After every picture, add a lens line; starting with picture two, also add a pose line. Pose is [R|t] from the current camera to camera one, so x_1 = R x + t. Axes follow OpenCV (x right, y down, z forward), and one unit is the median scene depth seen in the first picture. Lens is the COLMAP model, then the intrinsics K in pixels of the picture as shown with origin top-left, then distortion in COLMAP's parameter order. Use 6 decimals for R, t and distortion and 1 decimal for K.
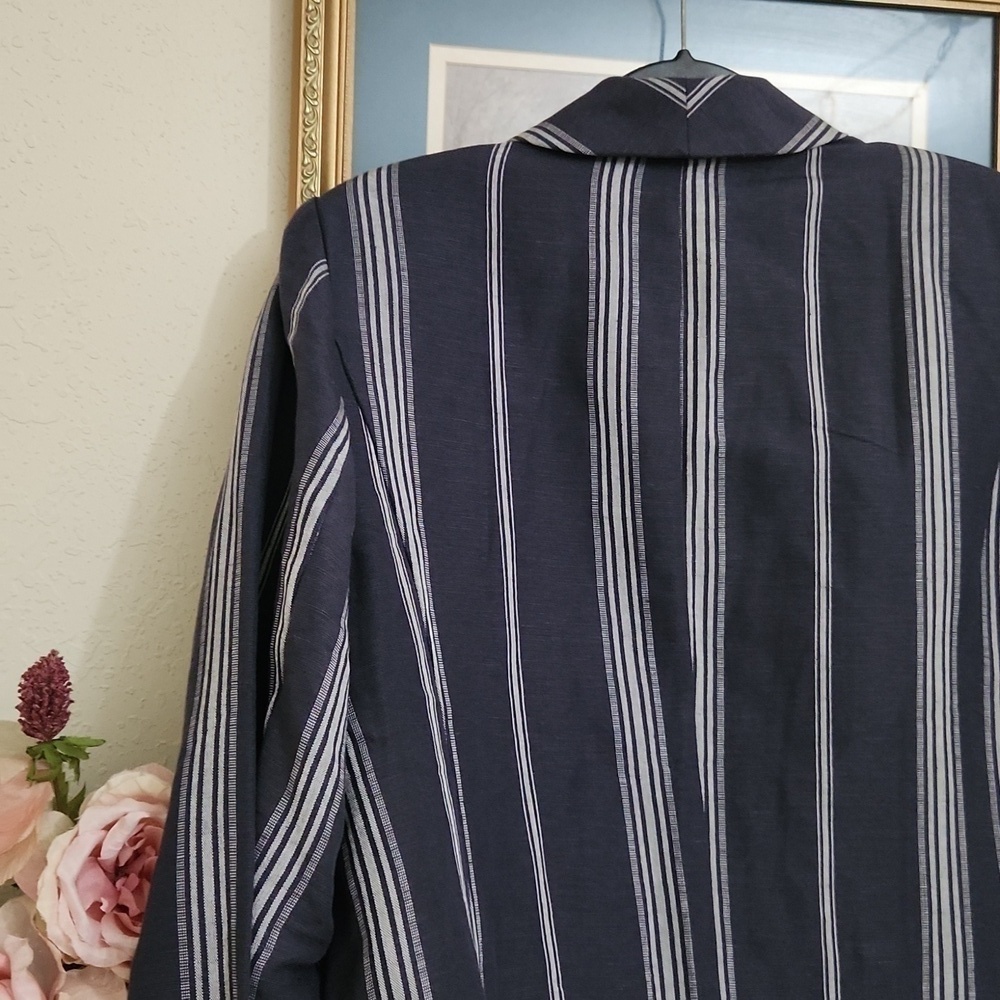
lens RADIAL K [[1433.9, 0, 508.0], [0, 1433.9, 521.2], [0, 0, 1]] dist [0.049587, 0.000000]
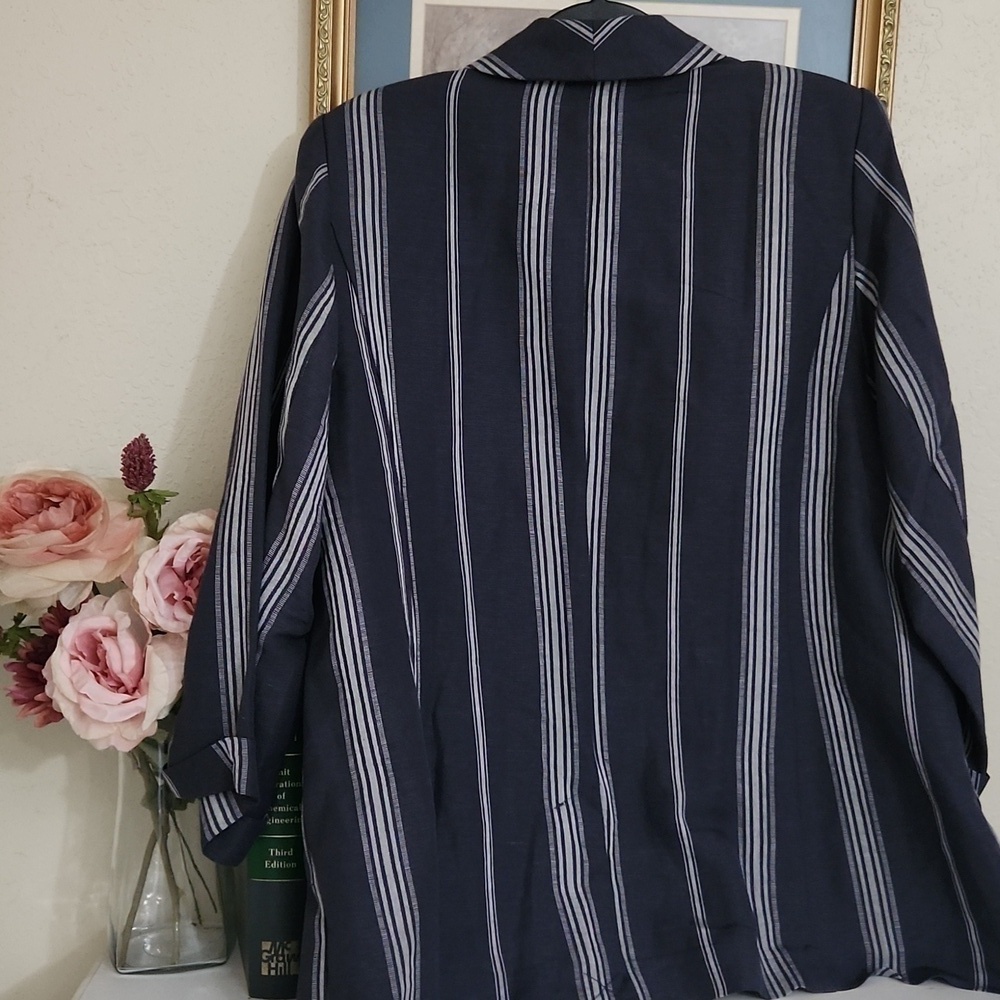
lens RADIAL K [[1433.9, 0, 500.2], [0, 1433.9, 499.7], [0, 0, 1]] dist [0.049587, 0.000000]
pose [[0.991162, 0.030373, -0.129134, 0.228572], [-0.011566, 0.989514, 0.143970, -0.057671], [0.132153, -0.141204, 0.981120, -0.404857]]
